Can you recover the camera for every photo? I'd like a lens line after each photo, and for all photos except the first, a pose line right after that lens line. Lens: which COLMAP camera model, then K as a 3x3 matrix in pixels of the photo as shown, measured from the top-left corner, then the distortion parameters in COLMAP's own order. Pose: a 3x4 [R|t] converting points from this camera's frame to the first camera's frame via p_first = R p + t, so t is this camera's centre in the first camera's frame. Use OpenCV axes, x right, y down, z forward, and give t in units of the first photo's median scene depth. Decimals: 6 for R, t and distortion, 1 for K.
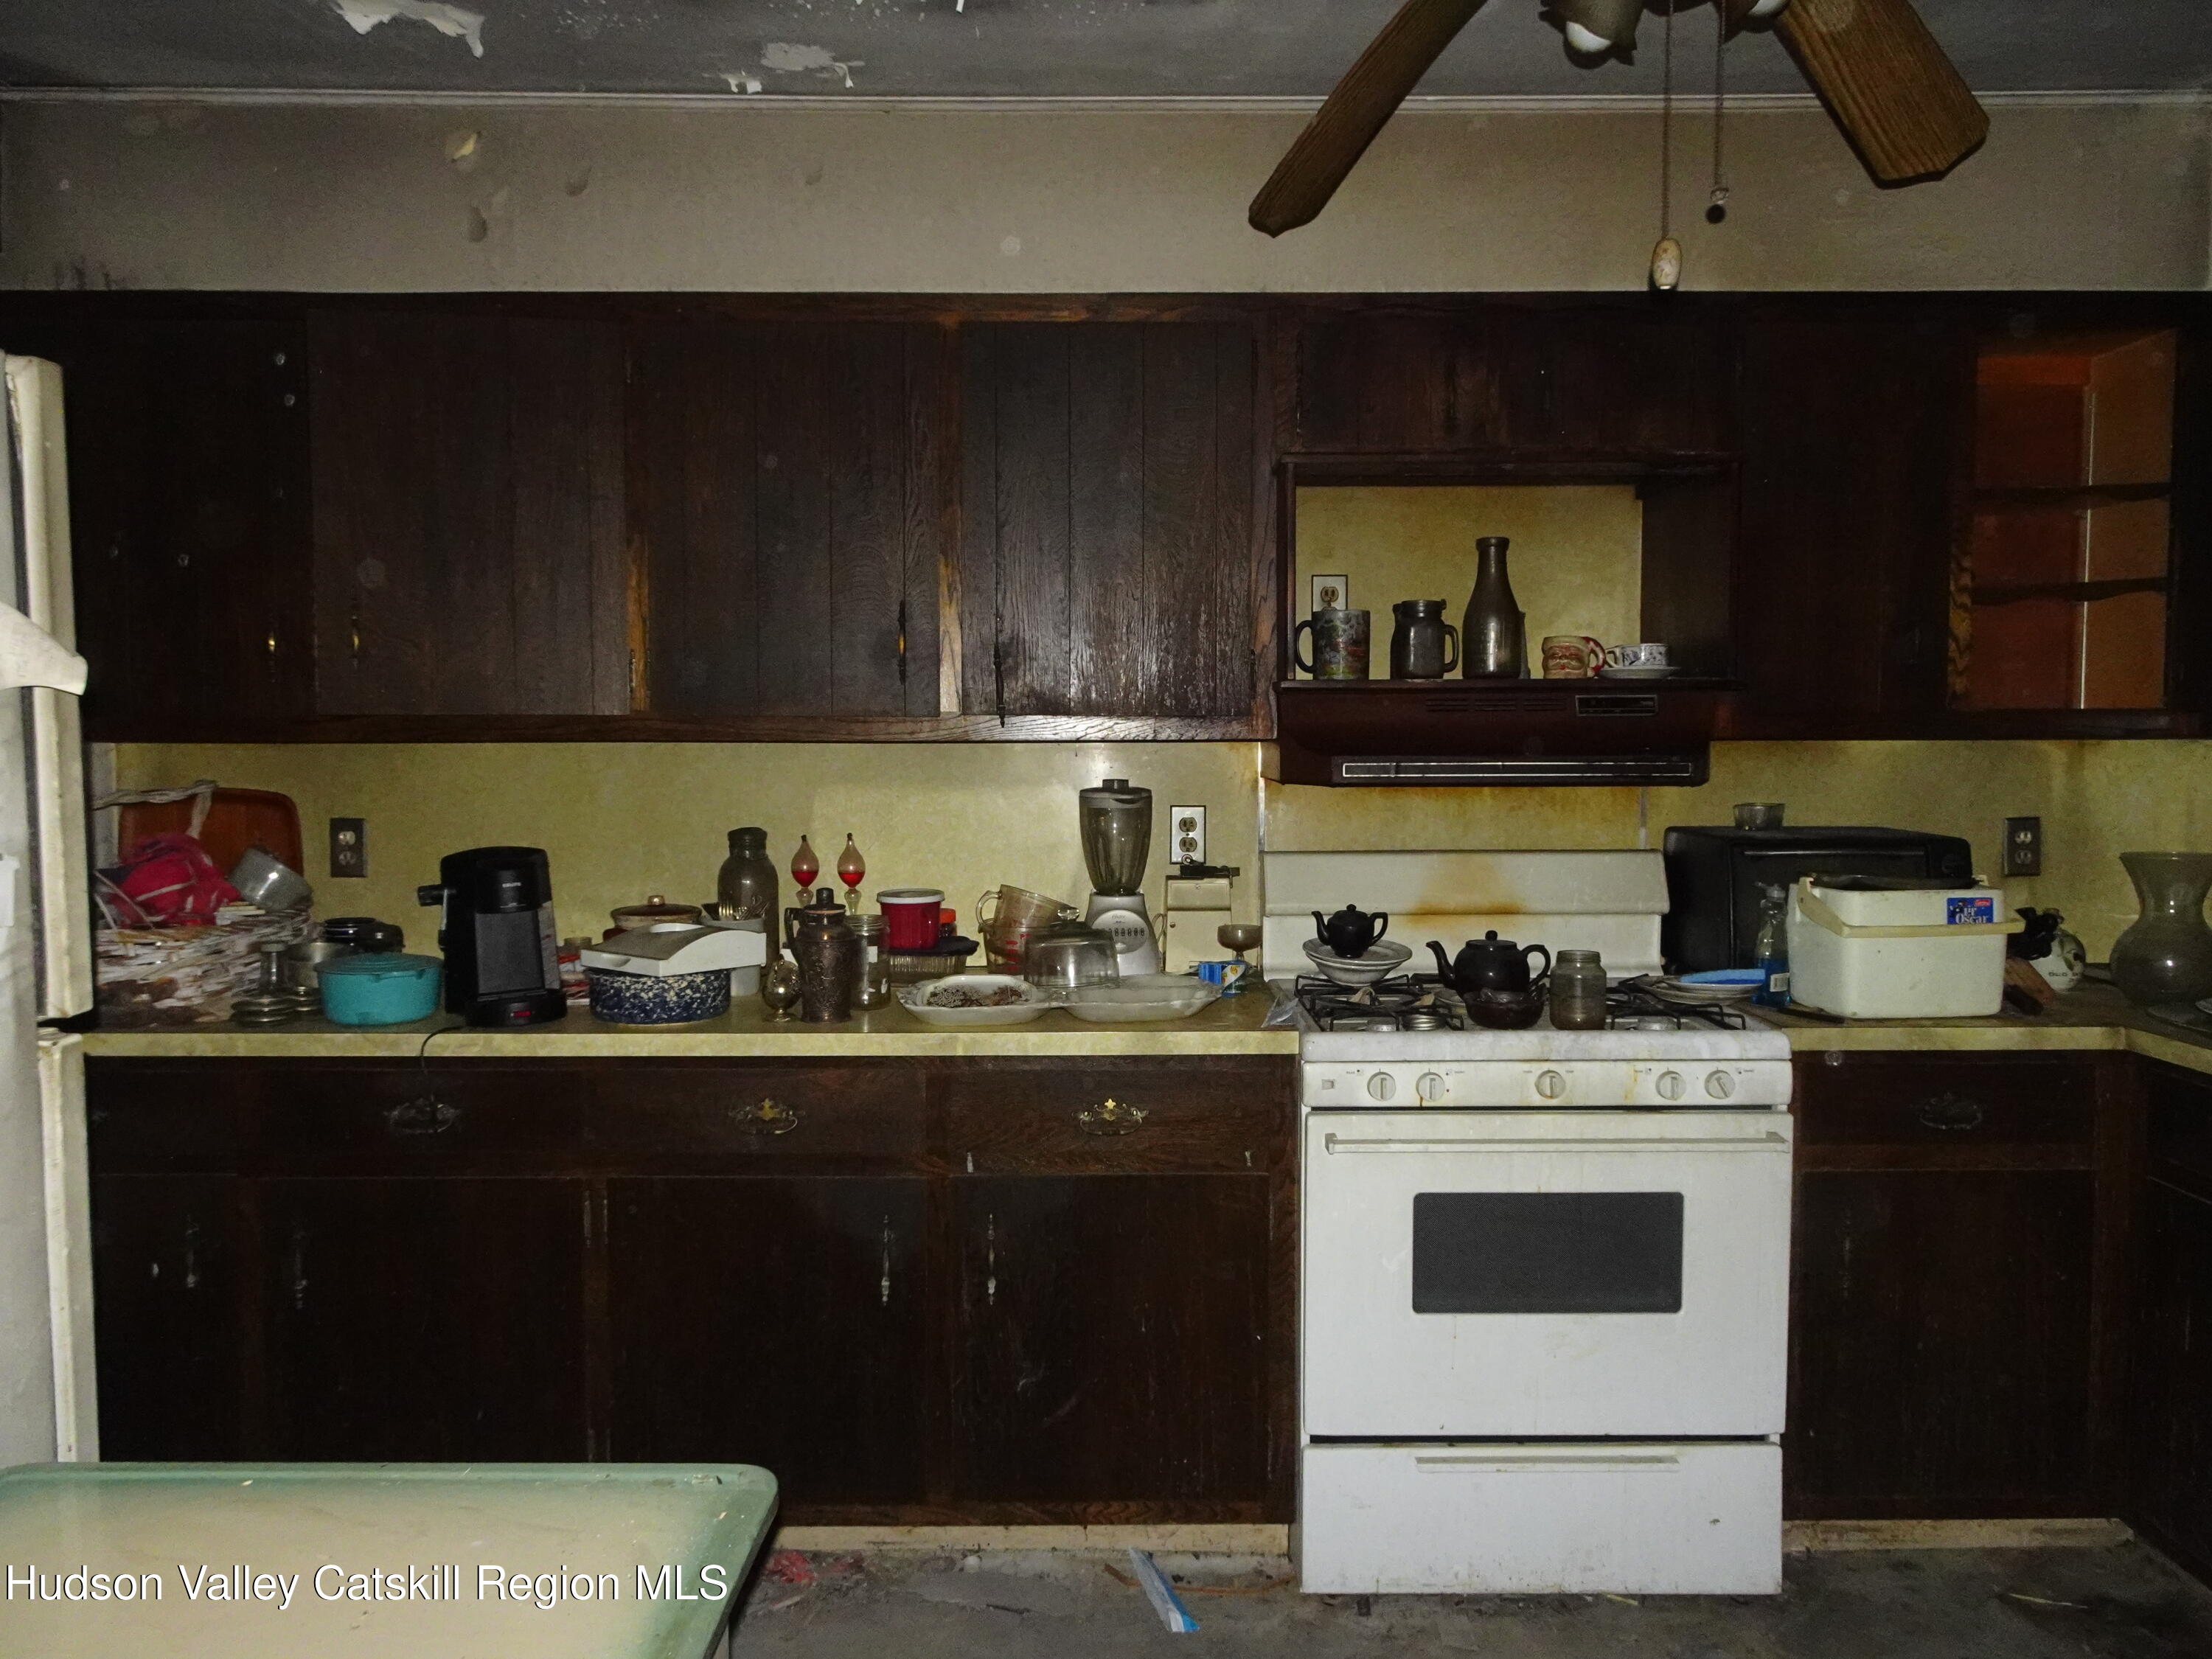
lens RADIAL K [[1590.3, 0, 1105.4], [0, 1590.3, 830.4], [0, 0, 1]] dist [0.014343, -0.003033]
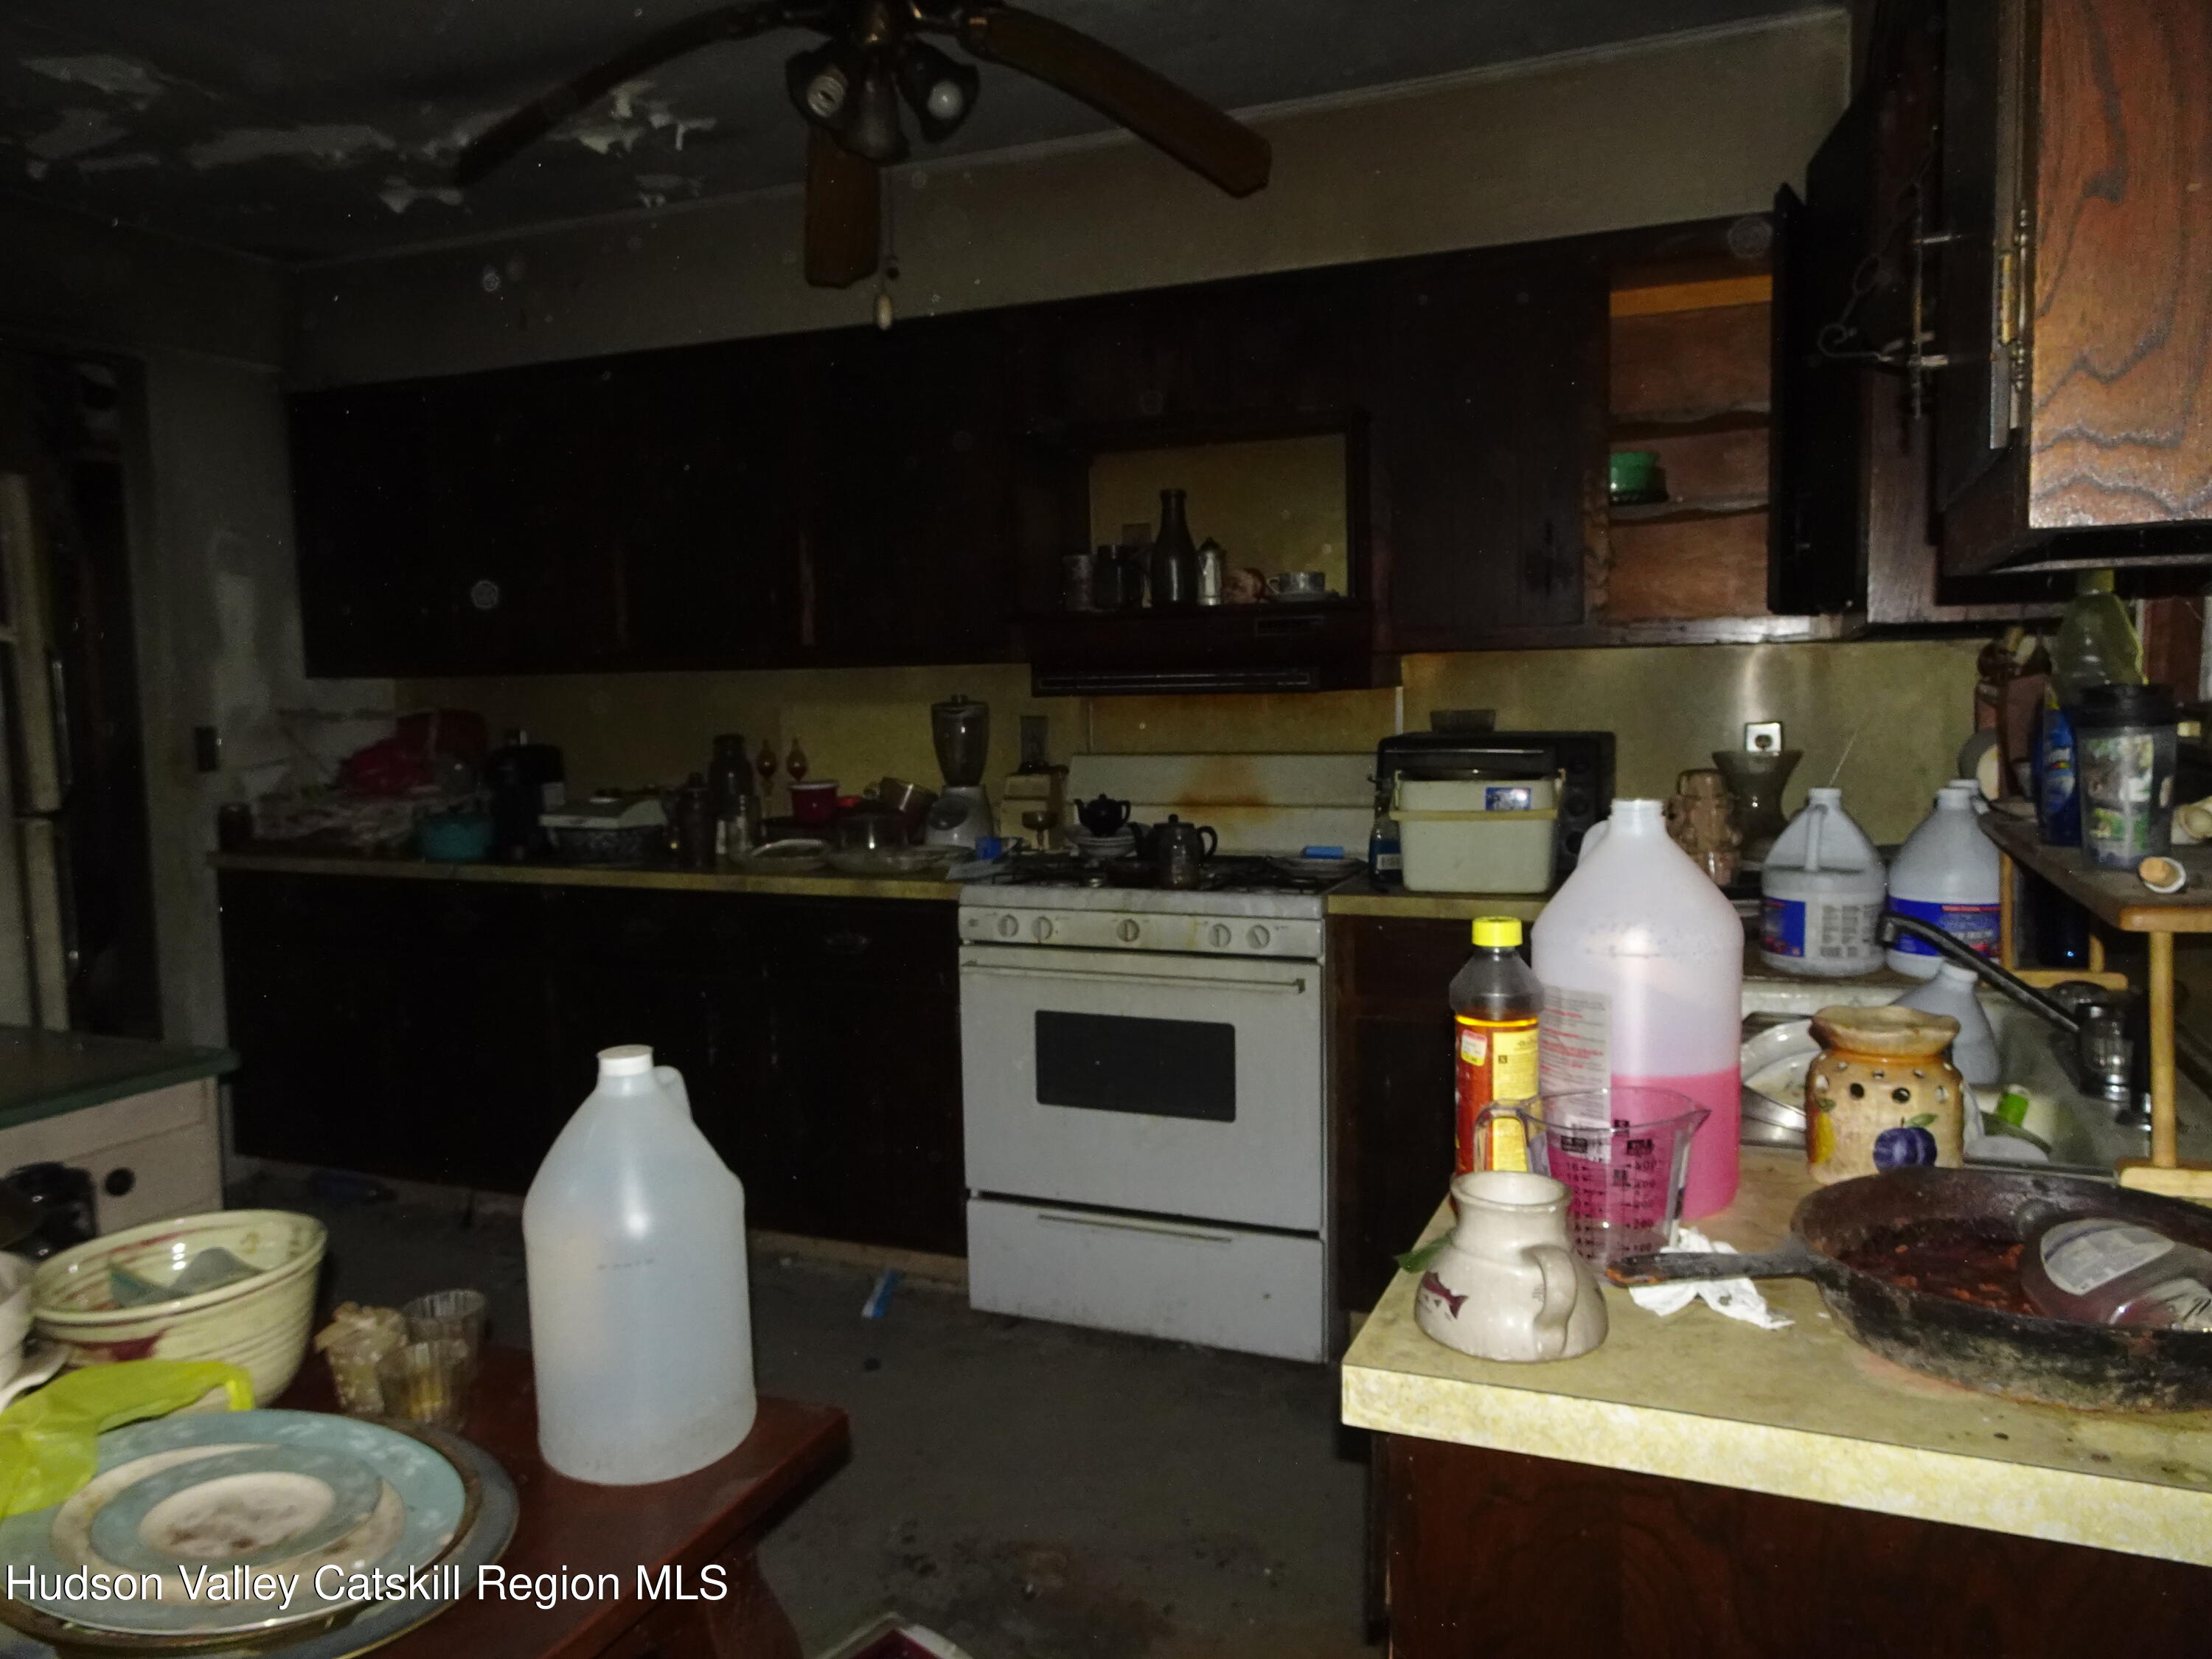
lens RADIAL K [[1590.3, 0, 1105.2], [0, 1590.3, 826.1], [0, 0, 1]] dist [0.014343, -0.003033]
pose [[0.916717, 0.020133, -0.399030, 0.743858], [-0.006724, 0.999366, 0.034975, 0.032454], [0.399481, -0.029379, 0.916271, -0.150990]]
